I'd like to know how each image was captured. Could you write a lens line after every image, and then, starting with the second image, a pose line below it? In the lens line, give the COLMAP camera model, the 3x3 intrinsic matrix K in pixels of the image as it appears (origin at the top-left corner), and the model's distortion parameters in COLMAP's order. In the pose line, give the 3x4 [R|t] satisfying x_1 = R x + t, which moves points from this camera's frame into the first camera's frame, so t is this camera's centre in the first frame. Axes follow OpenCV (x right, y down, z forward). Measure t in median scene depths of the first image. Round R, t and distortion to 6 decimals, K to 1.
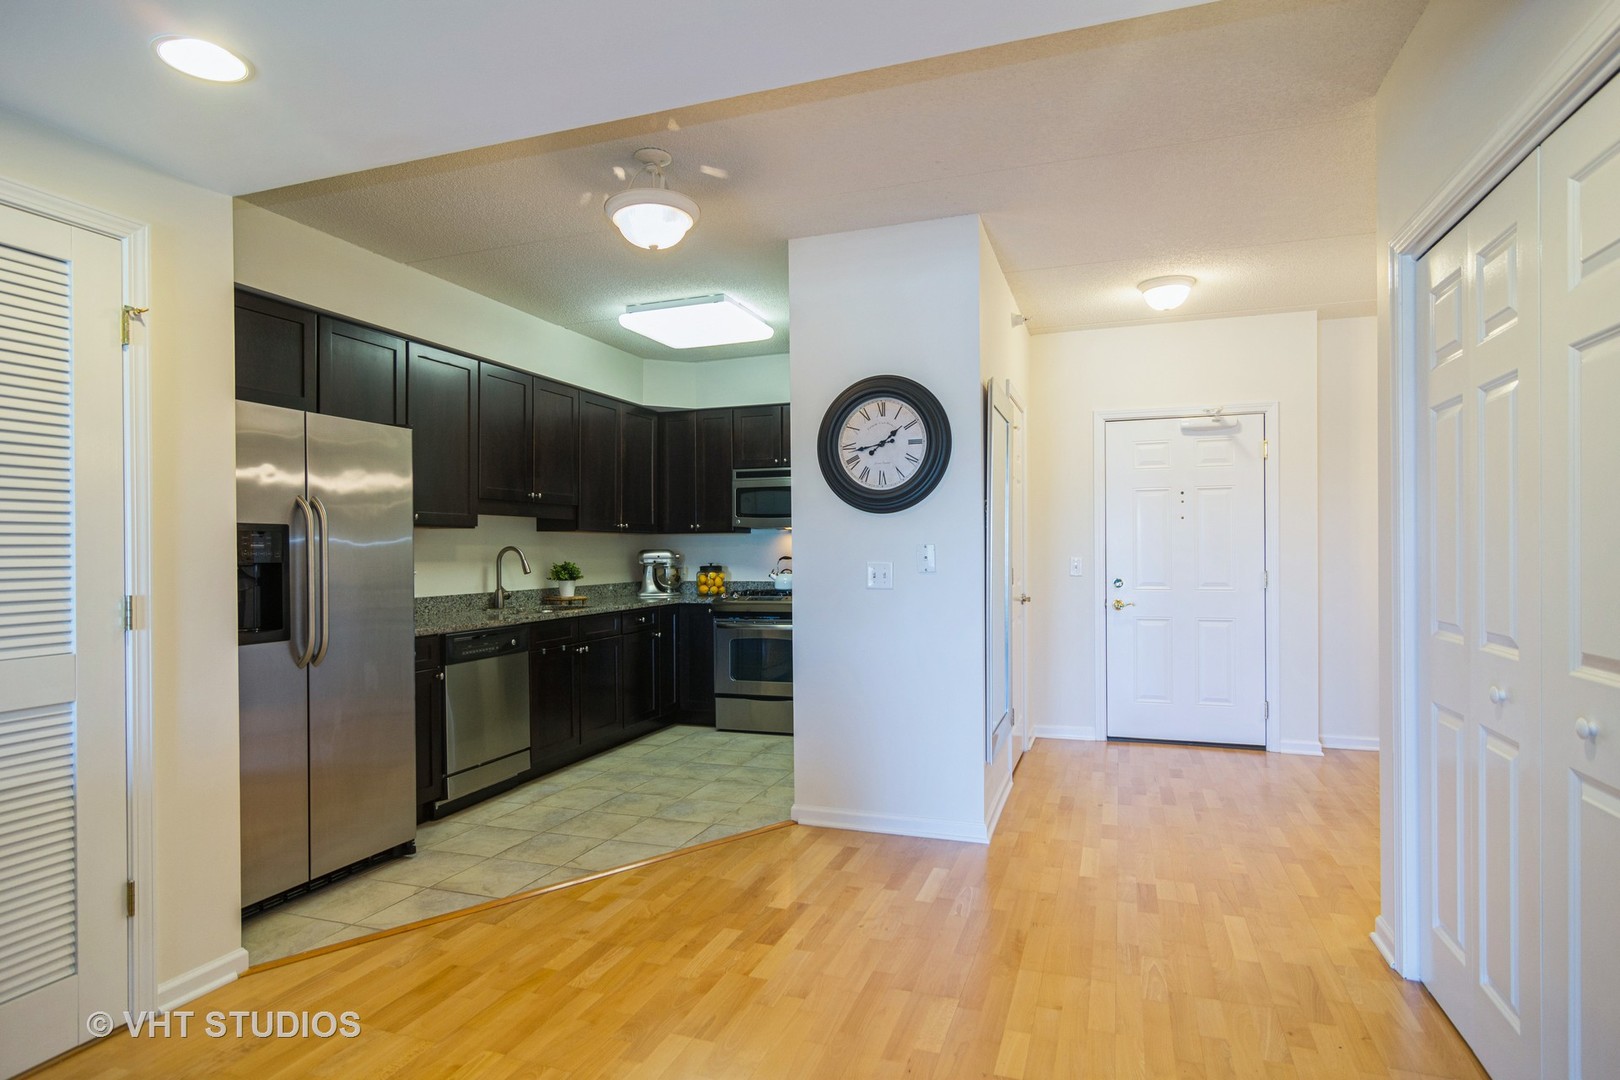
lens RADIAL K [[871.7, 0, 809.3], [0, 871.7, 546.7], [0, 0, 1]] dist [0.000854, 0.000639]
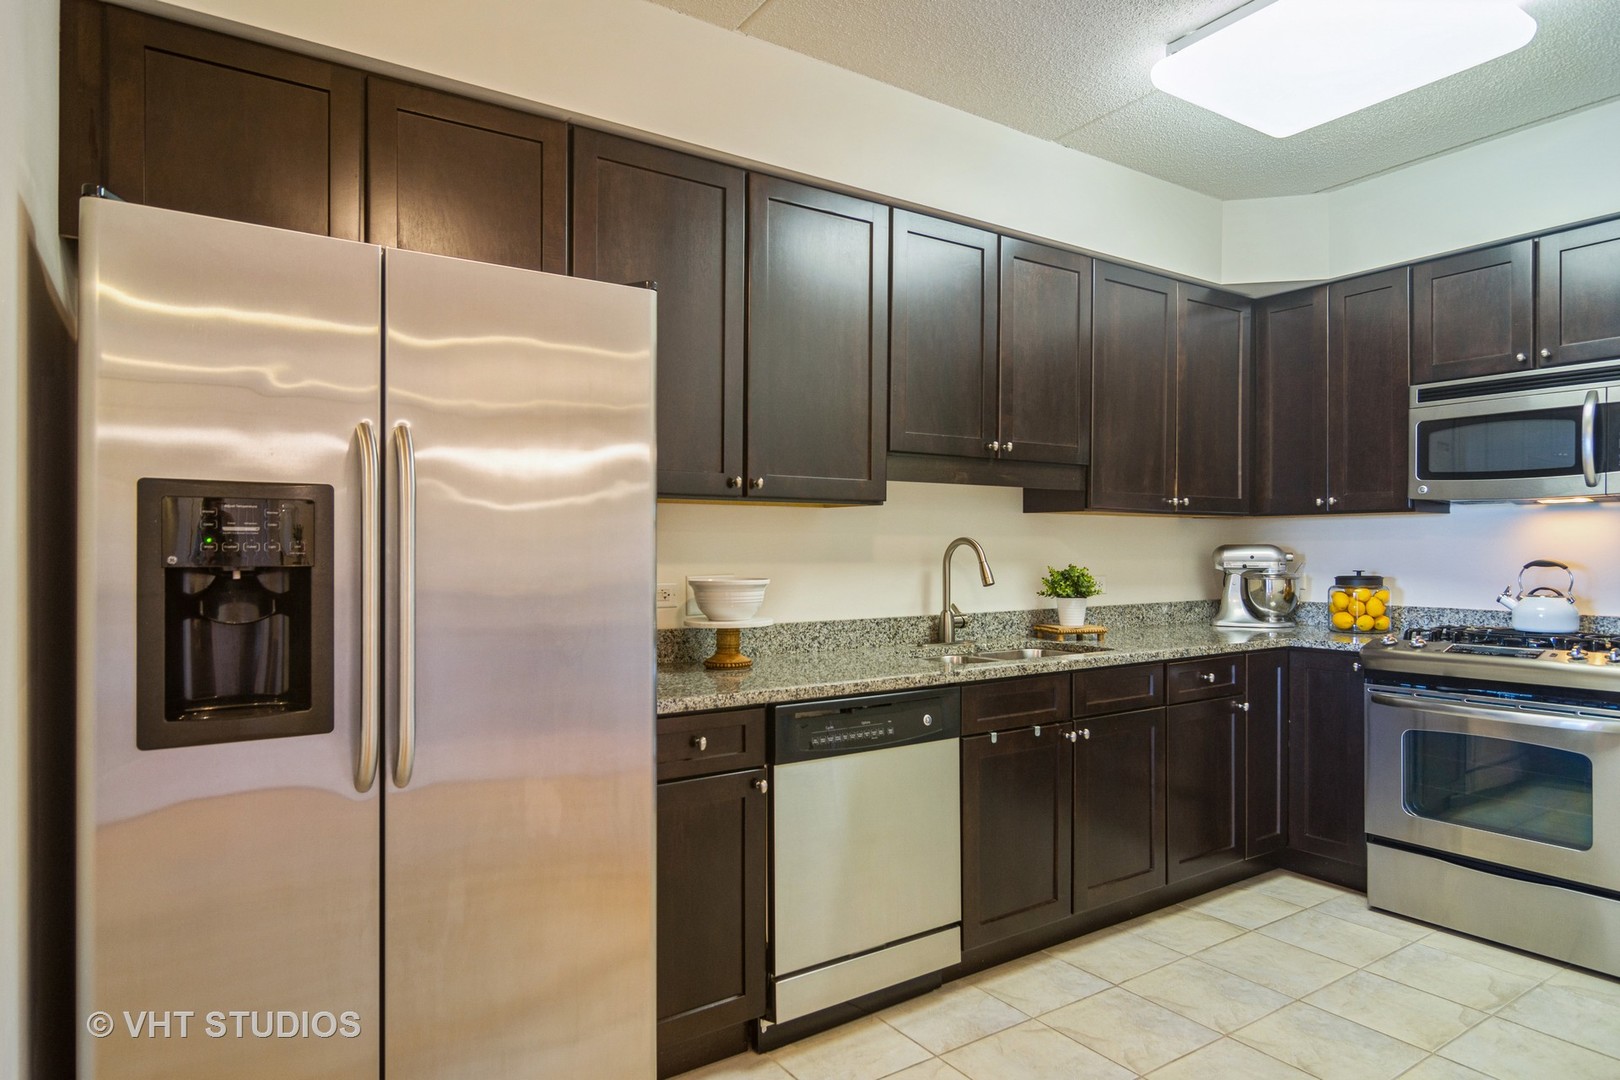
lens RADIAL K [[959.2, 0, 805.0], [0, 959.2, 550.4], [0, 0, 1]] dist [-0.007977, 0.004506]
pose [[0.805737, 0.008533, -0.592212, -0.046593], [-0.003326, 0.999946, 0.009882, 0.002039], [0.592264, -0.005993, 0.805721, 0.390455]]
